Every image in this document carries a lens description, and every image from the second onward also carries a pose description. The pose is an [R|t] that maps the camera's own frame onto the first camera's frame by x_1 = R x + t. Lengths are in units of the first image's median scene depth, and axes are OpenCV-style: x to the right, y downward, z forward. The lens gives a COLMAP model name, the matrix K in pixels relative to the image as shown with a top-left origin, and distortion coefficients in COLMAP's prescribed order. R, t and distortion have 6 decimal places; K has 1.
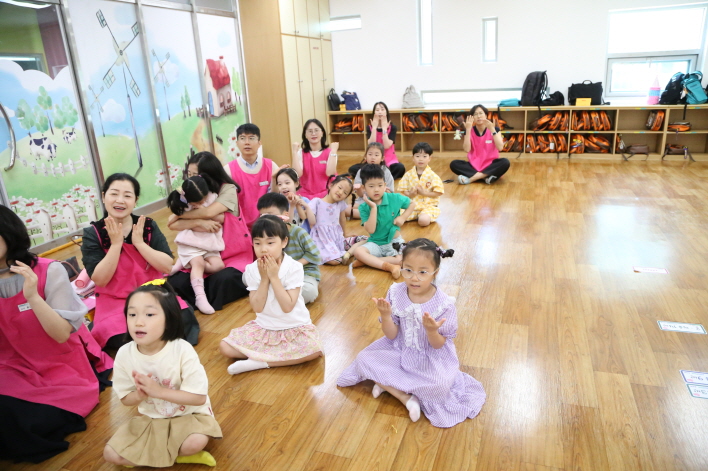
lens RADIAL K [[476.9, 0, 355.1], [0, 476.9, 242.1], [0, 0, 1]] dist [-0.124184, 0.067649]
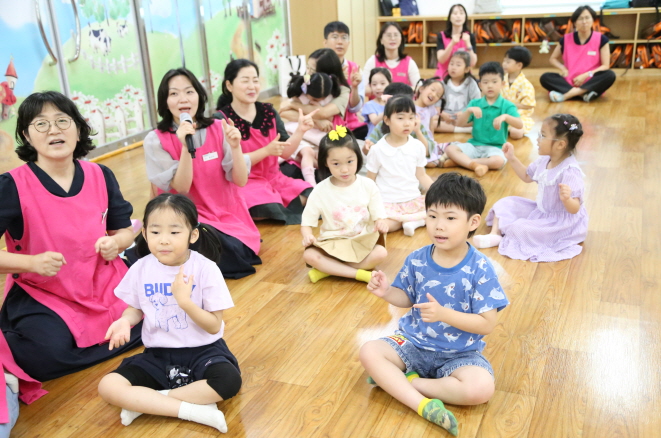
lens RADIAL K [[702.5, 0, 330.5], [0, 702.5, 219.0], [0, 0, 1]] dist [0.008571, 0.157341]
pose [[0.998844, 0.024400, -0.041404, -0.098277], [-0.024550, 0.999694, -0.003114, 0.085289], [0.041315, 0.004126, 0.999138, -0.231230]]
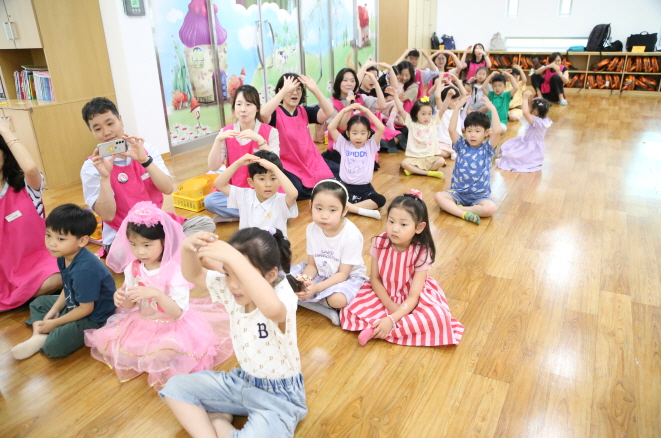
lens RADIAL K [[469.9, 0, 326.5], [0, 469.9, 220.7], [0, 0, 1]] dist [-0.092615, 0.059524]
pose [[0.985512, 0.091025, -0.143109, -0.139869], [-0.080828, 0.993862, 0.075534, 0.148643], [0.149106, -0.062872, 0.986820, -0.416357]]
